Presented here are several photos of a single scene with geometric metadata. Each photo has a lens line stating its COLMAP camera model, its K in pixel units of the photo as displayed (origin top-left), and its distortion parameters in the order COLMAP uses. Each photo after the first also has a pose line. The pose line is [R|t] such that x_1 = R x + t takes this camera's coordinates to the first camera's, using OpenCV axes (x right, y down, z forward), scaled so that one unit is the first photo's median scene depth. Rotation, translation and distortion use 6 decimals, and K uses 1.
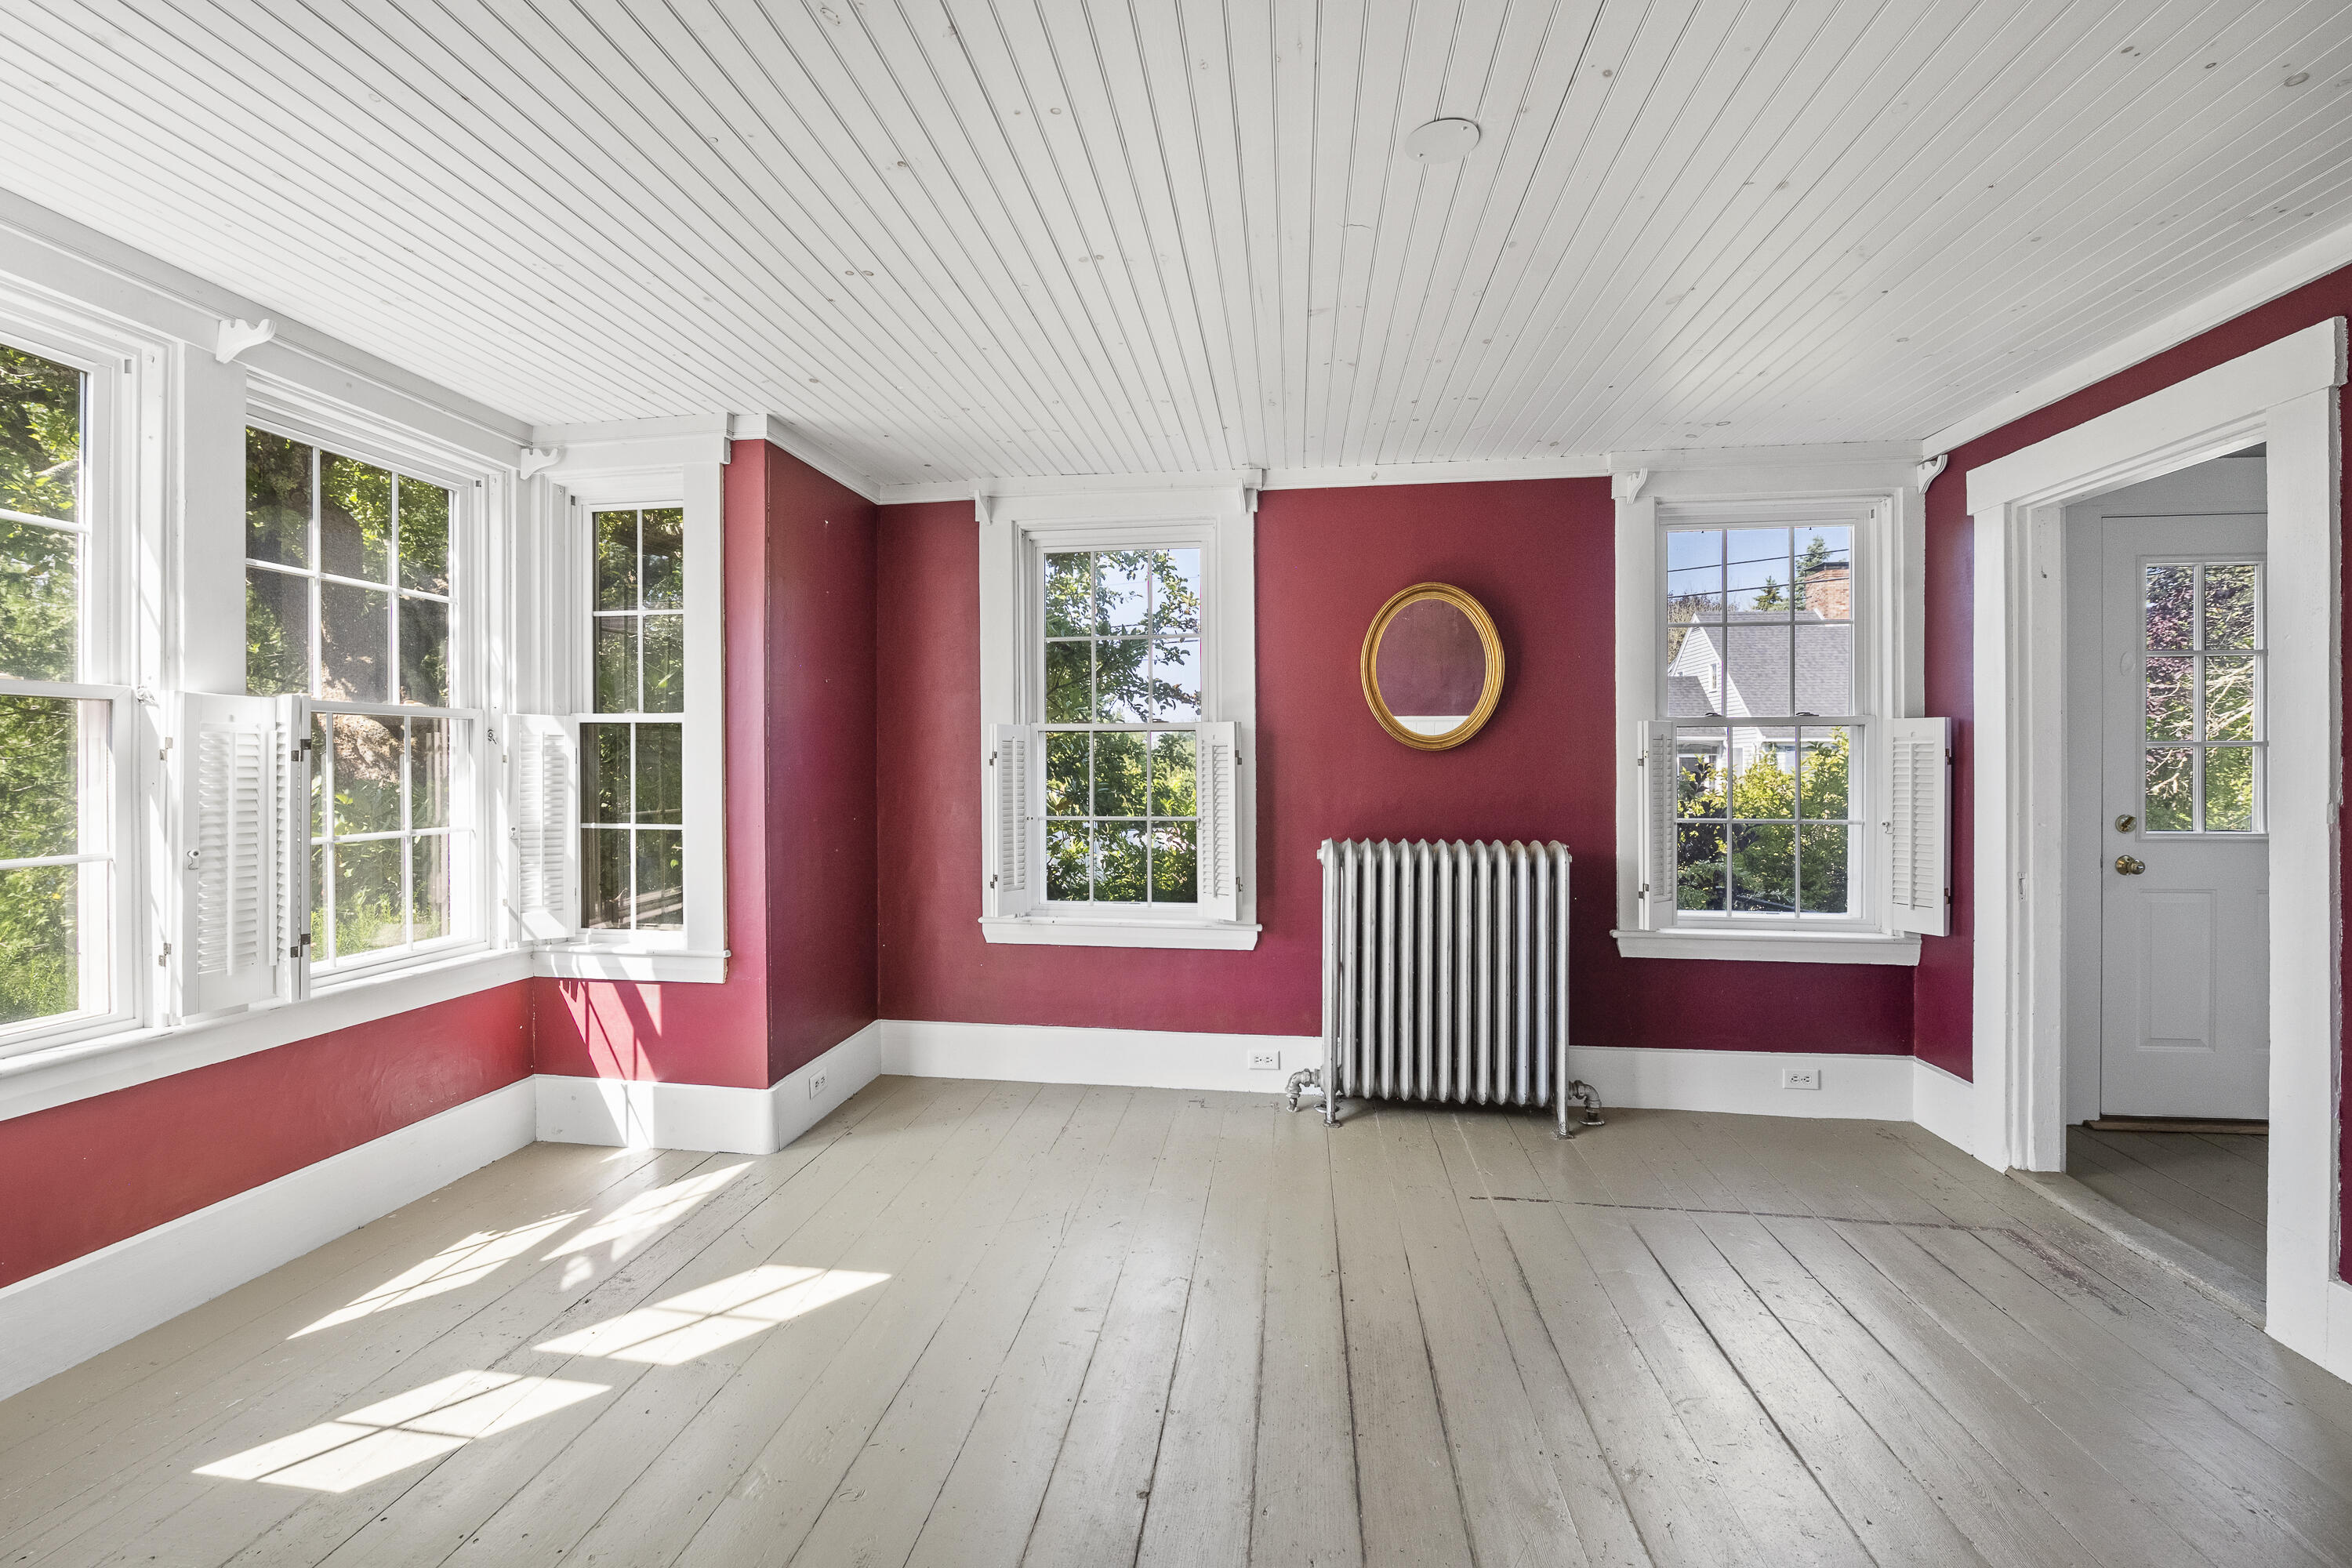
lens RADIAL K [[962.5, 0, 1157.8], [0, 962.5, 770.6], [0, 0, 1]] dist [-0.000769, -0.000532]
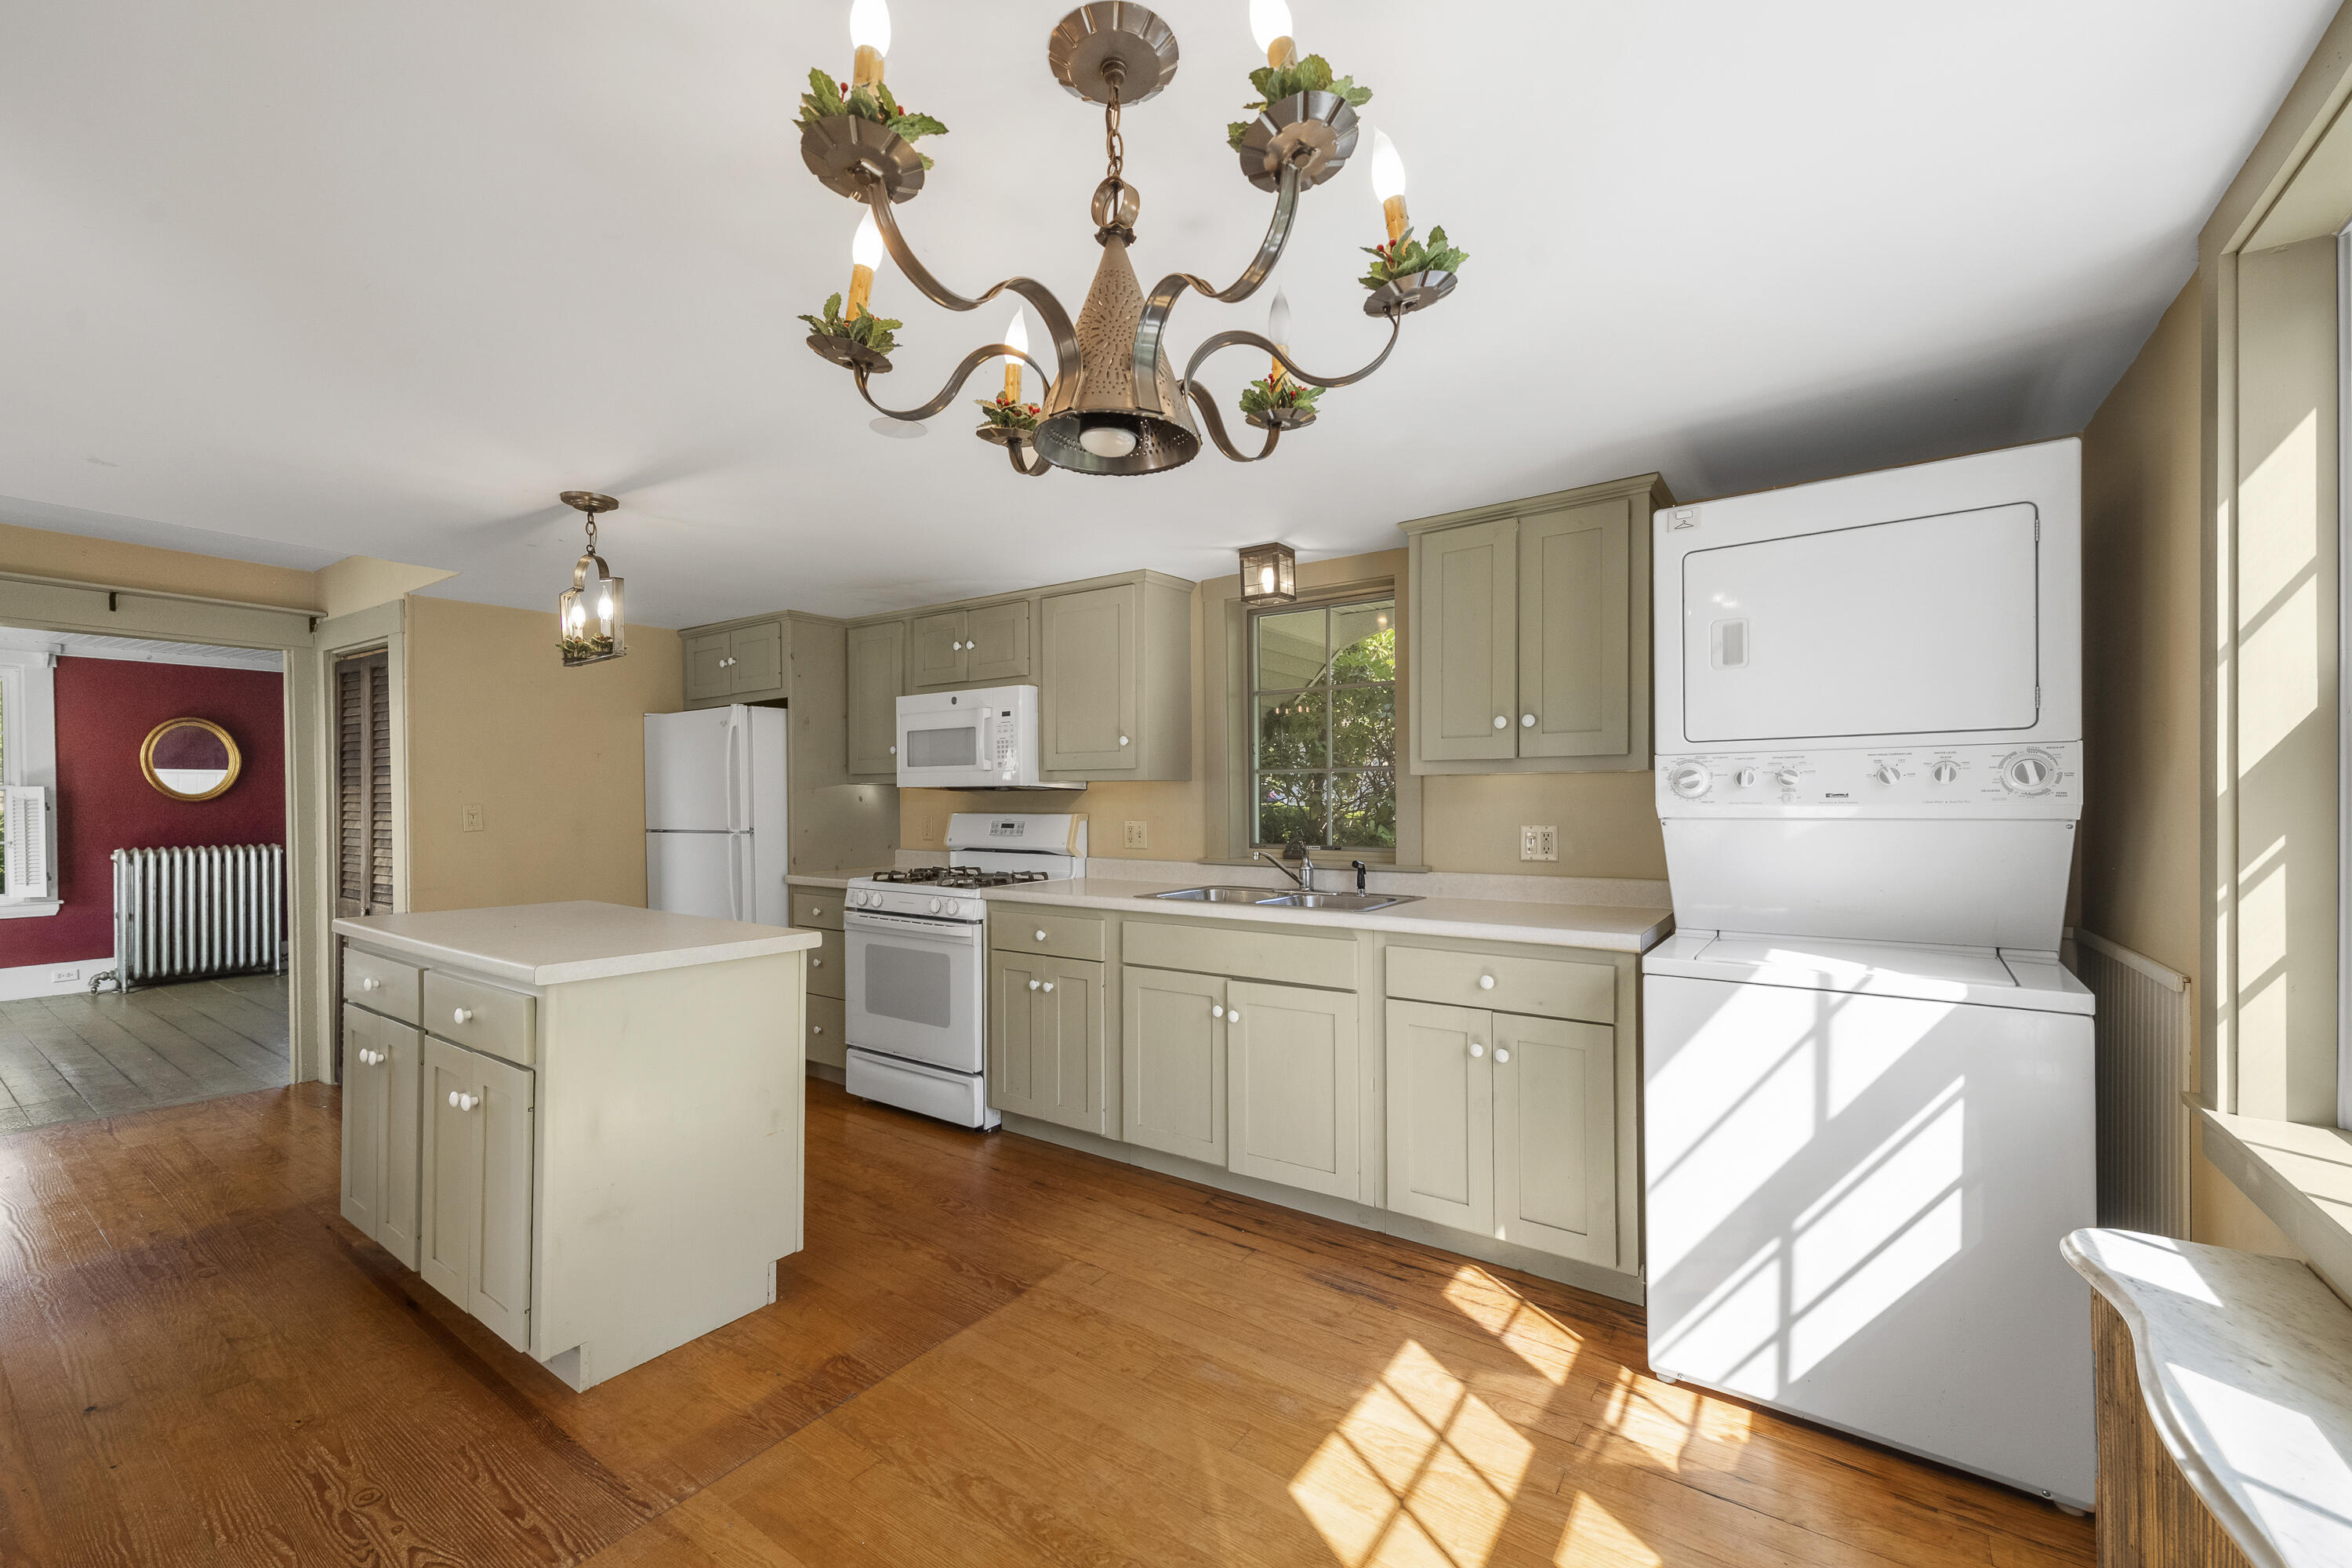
lens RADIAL K [[941.5, 0, 1166.5], [0, 941.5, 810.5], [0, 0, 1]] dist [-0.000321, -0.000186]
pose [[0.453259, -0.011295, 0.891307, -0.556321], [0.006918, 0.999934, 0.009154, -0.006625], [-0.891352, 0.002017, 0.453307, -1.731867]]
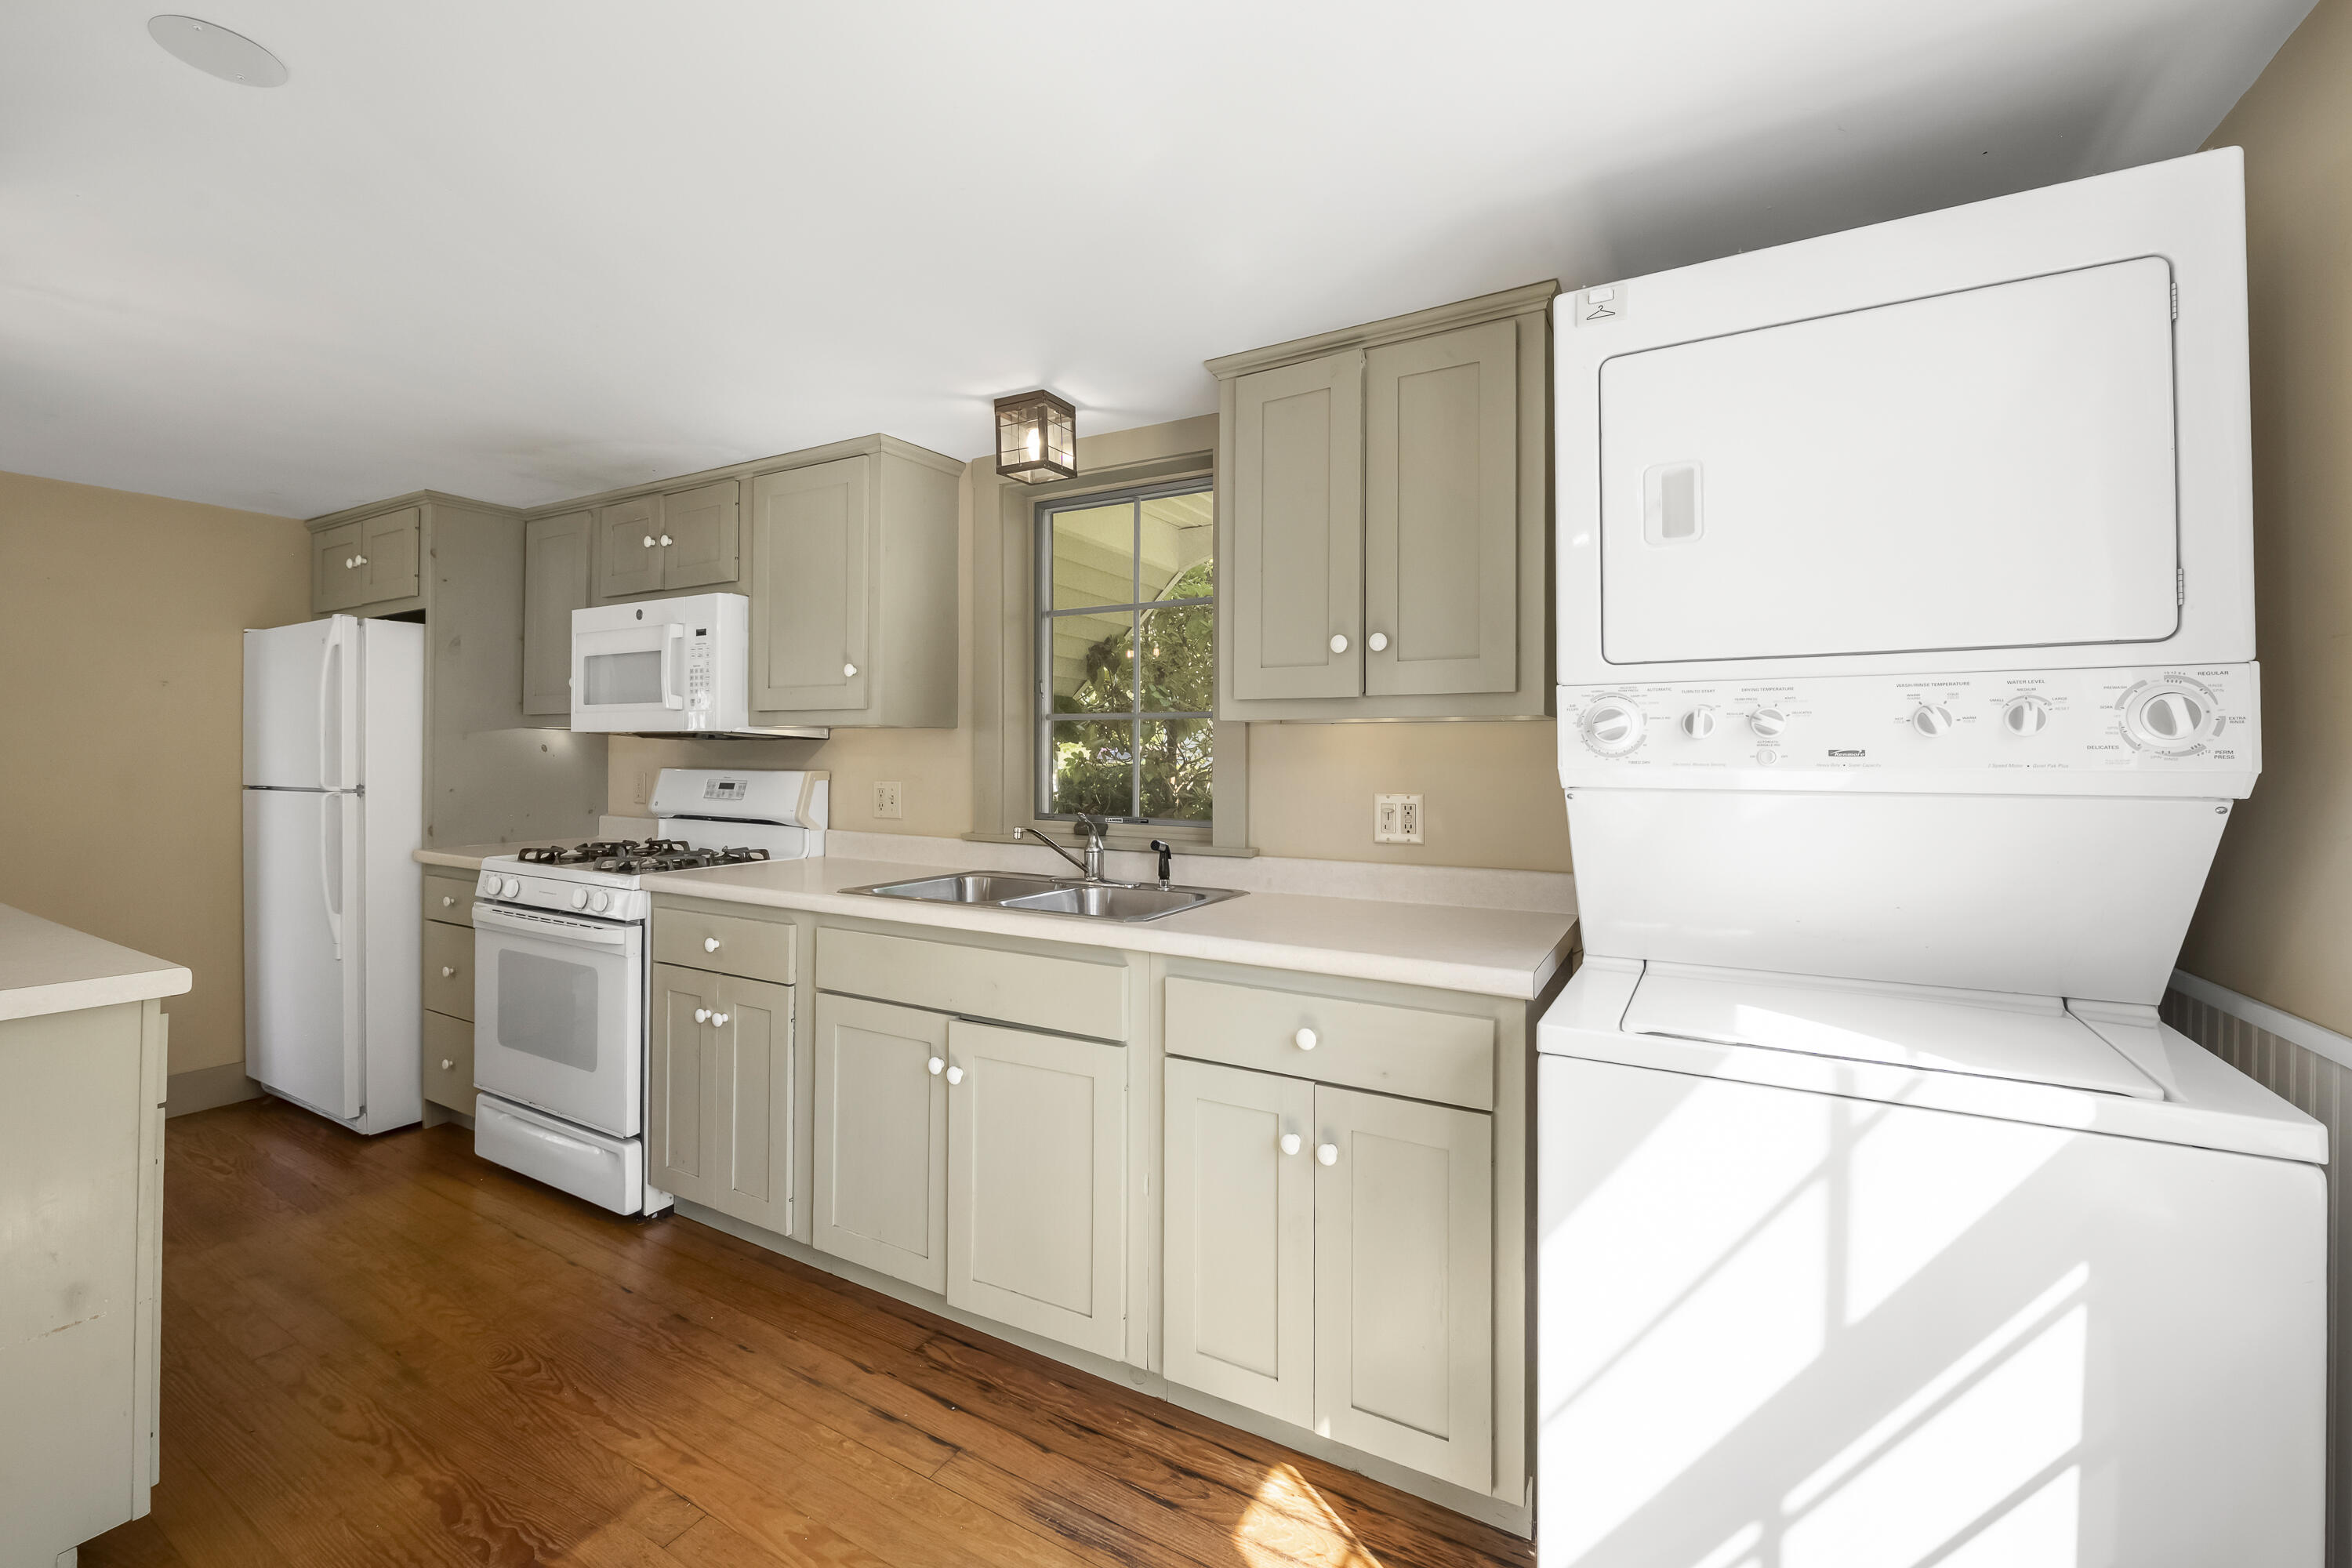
lens RADIAL K [[955.2, 0, 1176.4], [0, 955.2, 747.6], [0, 0, 1]] dist [-0.020249, -0.000211]
pose [[0.350599, 0.014311, 0.936416, -0.281606], [-0.004955, 0.999898, -0.013426, -0.004050], [-0.936513, 0.000067, 0.350634, -1.728441]]
